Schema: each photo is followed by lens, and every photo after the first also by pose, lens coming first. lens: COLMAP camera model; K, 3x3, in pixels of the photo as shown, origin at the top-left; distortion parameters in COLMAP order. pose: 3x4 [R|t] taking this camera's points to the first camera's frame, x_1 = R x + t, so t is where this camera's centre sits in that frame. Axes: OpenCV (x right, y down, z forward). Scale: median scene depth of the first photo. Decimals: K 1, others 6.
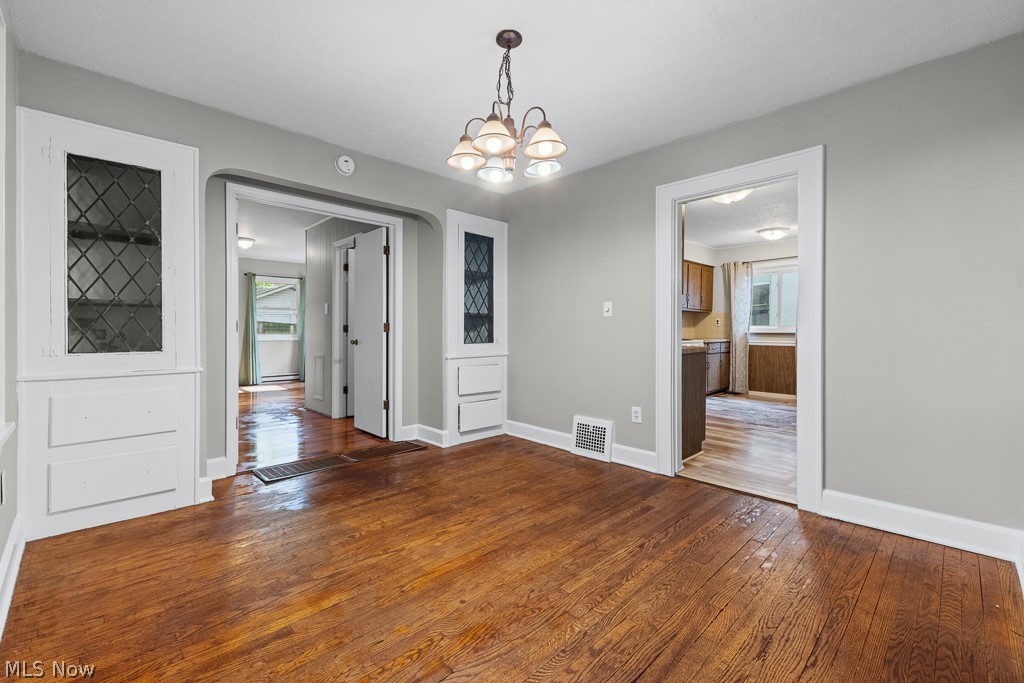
lens RADIAL K [[440.2, 0, 495.1], [0, 440.2, 330.8], [0, 0, 1]] dist [-0.002496, -0.000841]
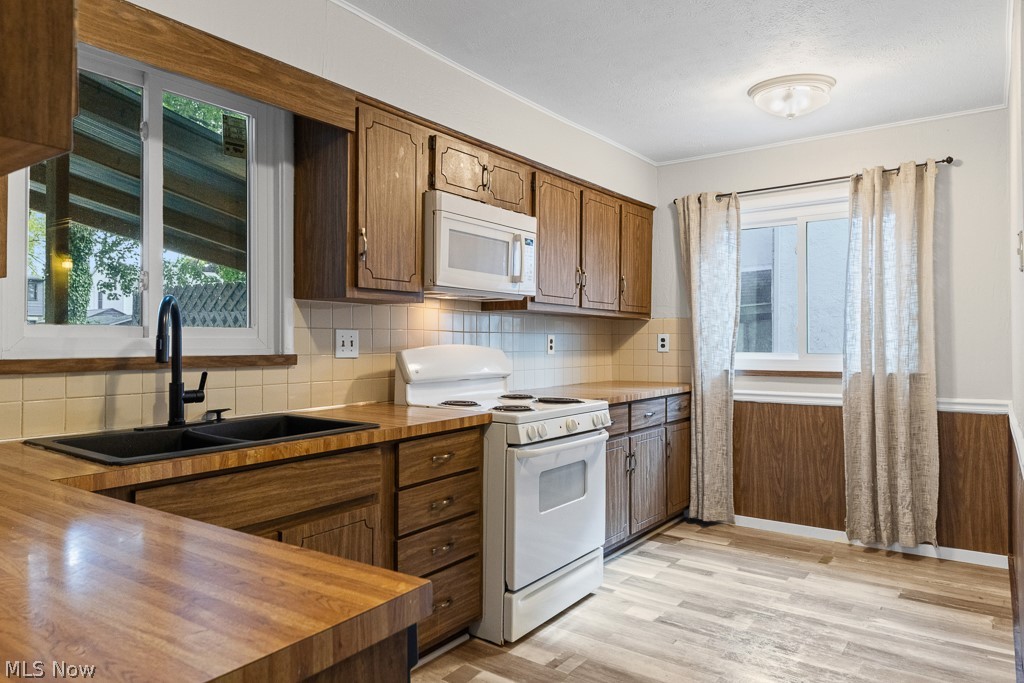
lens RADIAL K [[660.8, 0, 512.0], [0, 660.8, 338.4], [0, 0, 1]] dist [-0.007062, -0.000770]
pose [[0.982193, -0.004324, 0.187825, 0.264861], [0.006621, 0.999911, -0.011602, -0.018418], [-0.187758, 0.012639, 0.982134, 0.444638]]
